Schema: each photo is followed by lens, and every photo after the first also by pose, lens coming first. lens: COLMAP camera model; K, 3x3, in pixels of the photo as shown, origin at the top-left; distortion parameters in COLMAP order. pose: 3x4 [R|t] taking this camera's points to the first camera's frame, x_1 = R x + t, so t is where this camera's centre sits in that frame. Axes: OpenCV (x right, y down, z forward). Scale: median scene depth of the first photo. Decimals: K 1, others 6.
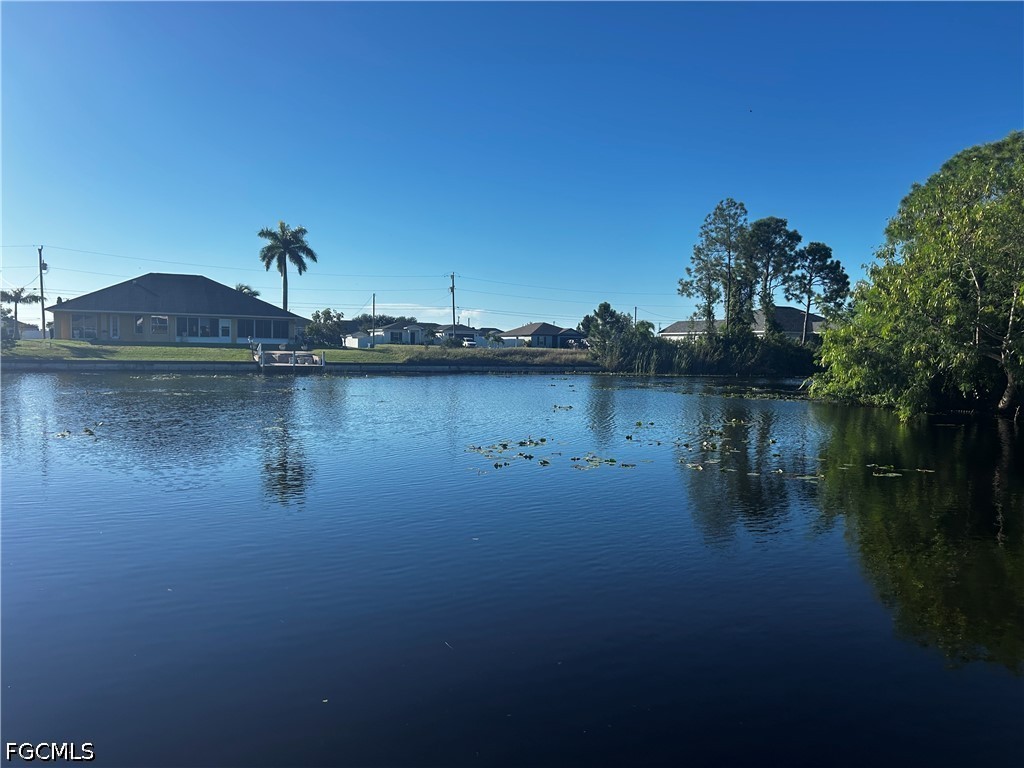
lens RADIAL K [[765.0, 0, 512.0], [0, 765.0, 384.0], [0, 0, 1]] dist [0.086391, -0.098210]
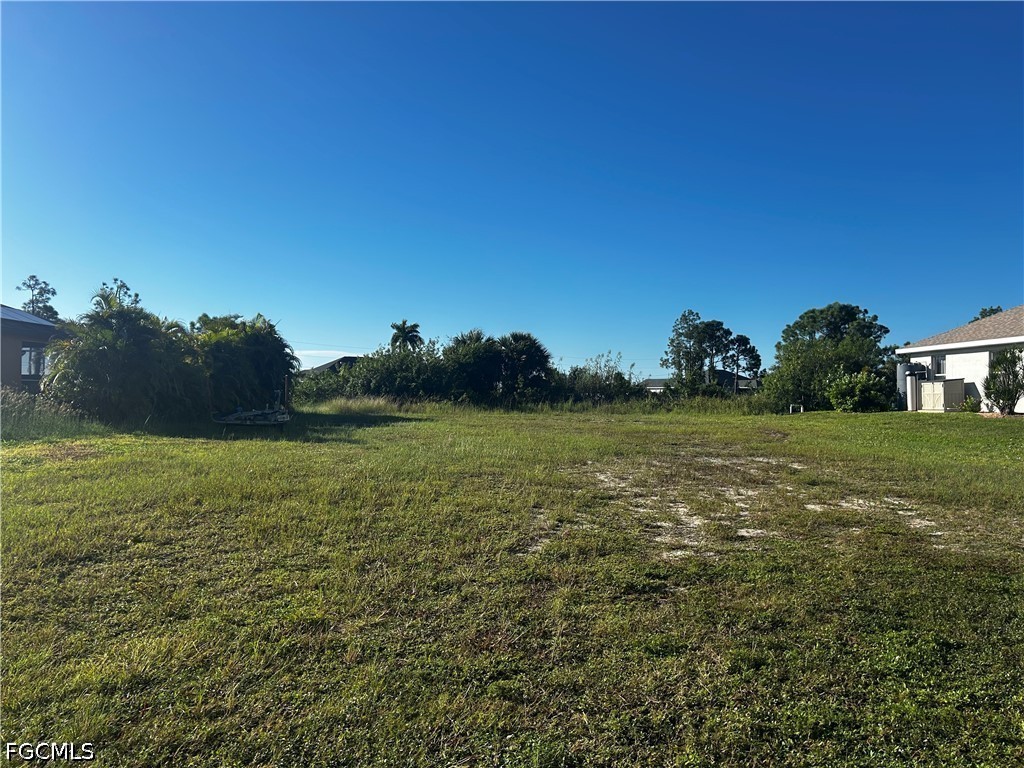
lens RADIAL K [[765.4, 0, 476.0], [0, 765.4, 381.8], [0, 0, 1]] dist [-0.004010, -0.002934]
pose [[0.998952, -0.003901, 0.045603, -0.226700], [0.006582, 0.998249, -0.058790, 0.007818], [-0.045294, 0.059028, 0.997228, -0.548721]]
